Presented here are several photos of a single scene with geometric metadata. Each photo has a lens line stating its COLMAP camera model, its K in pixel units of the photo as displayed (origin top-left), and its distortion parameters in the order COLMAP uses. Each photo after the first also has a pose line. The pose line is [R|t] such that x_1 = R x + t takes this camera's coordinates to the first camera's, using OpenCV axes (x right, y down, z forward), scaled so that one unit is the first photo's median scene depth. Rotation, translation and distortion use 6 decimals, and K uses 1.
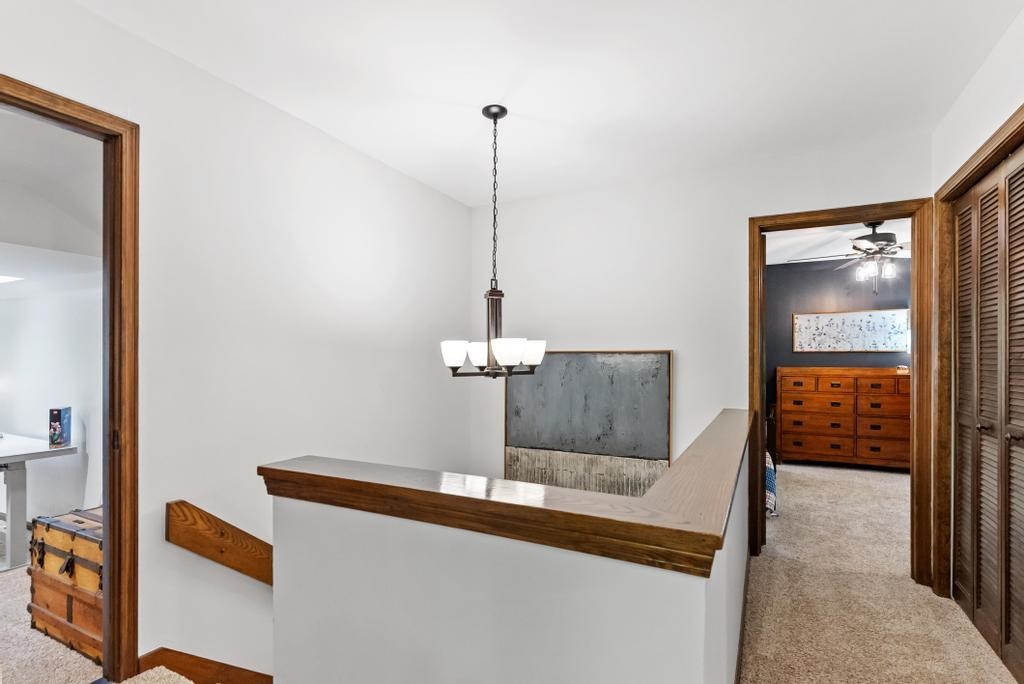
lens RADIAL K [[490.9, 0, 504.1], [0, 490.9, 363.5], [0, 0, 1]] dist [0.000923, 0.001265]
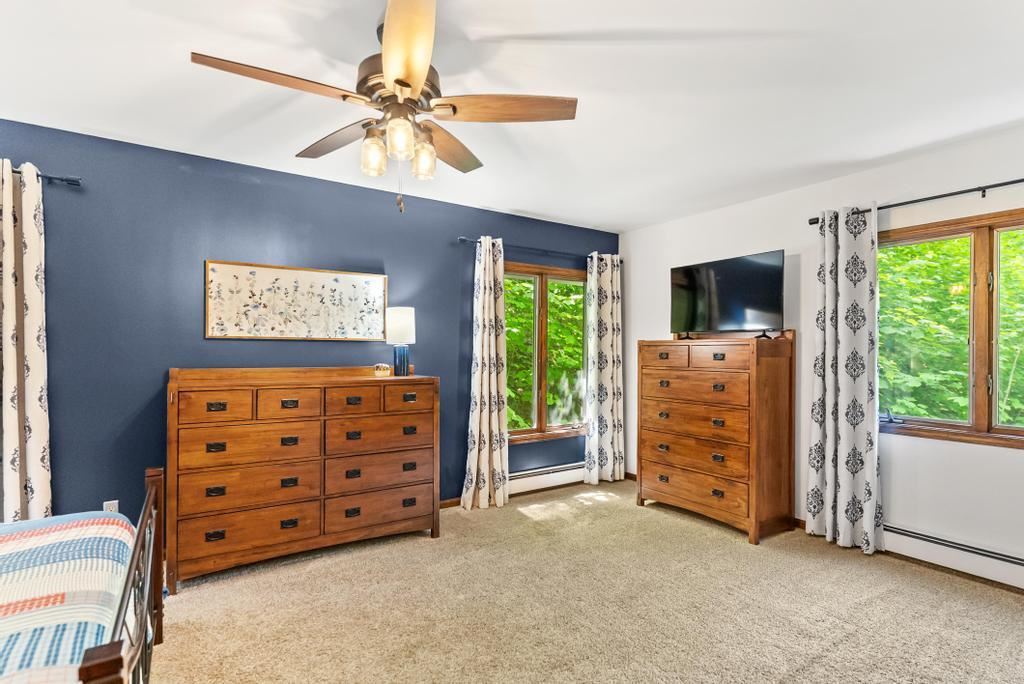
lens RADIAL K [[490.9, 0, 511.6], [0, 490.9, 352.2], [0, 0, 1]] dist [0.000923, 0.001265]
pose [[0.461150, -0.002768, 0.887318, 0.316190], [-0.003736, 0.999980, 0.005061, -0.013503], [-0.887314, -0.005649, 0.461131, 0.540144]]
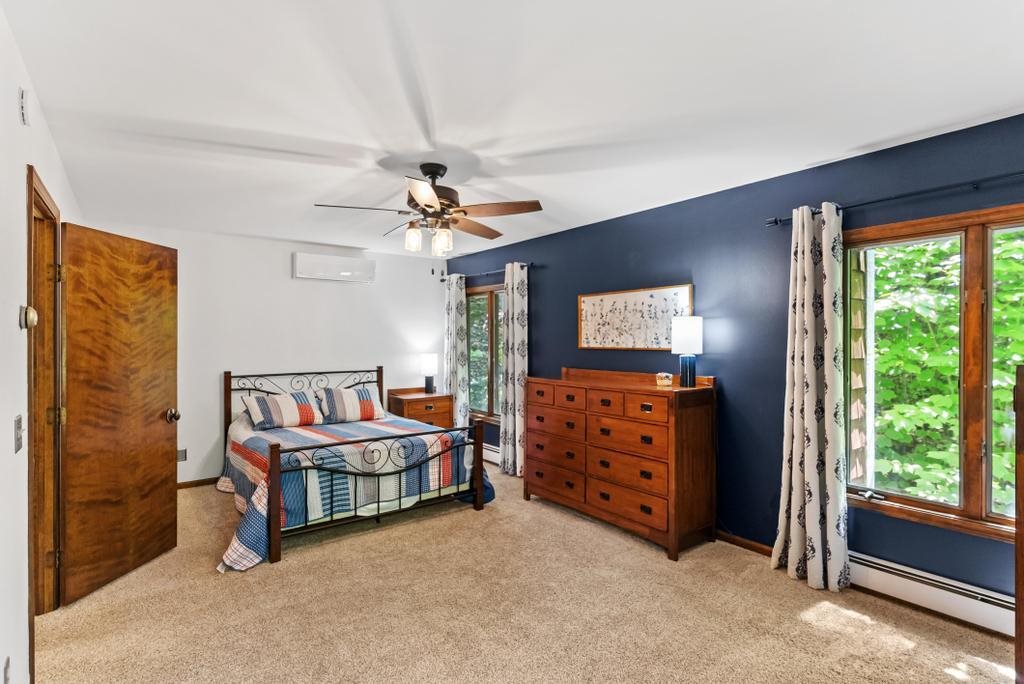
lens RADIAL K [[490.9, 0, 520.5], [0, 490.9, 342.1], [0, 0, 1]] dist [0.000923, 0.001265]
pose [[0.926923, -0.003009, -0.375239, 0.844489], [0.004479, 0.999985, 0.003045, -0.037877], [0.375224, -0.004503, 0.926923, 0.311020]]
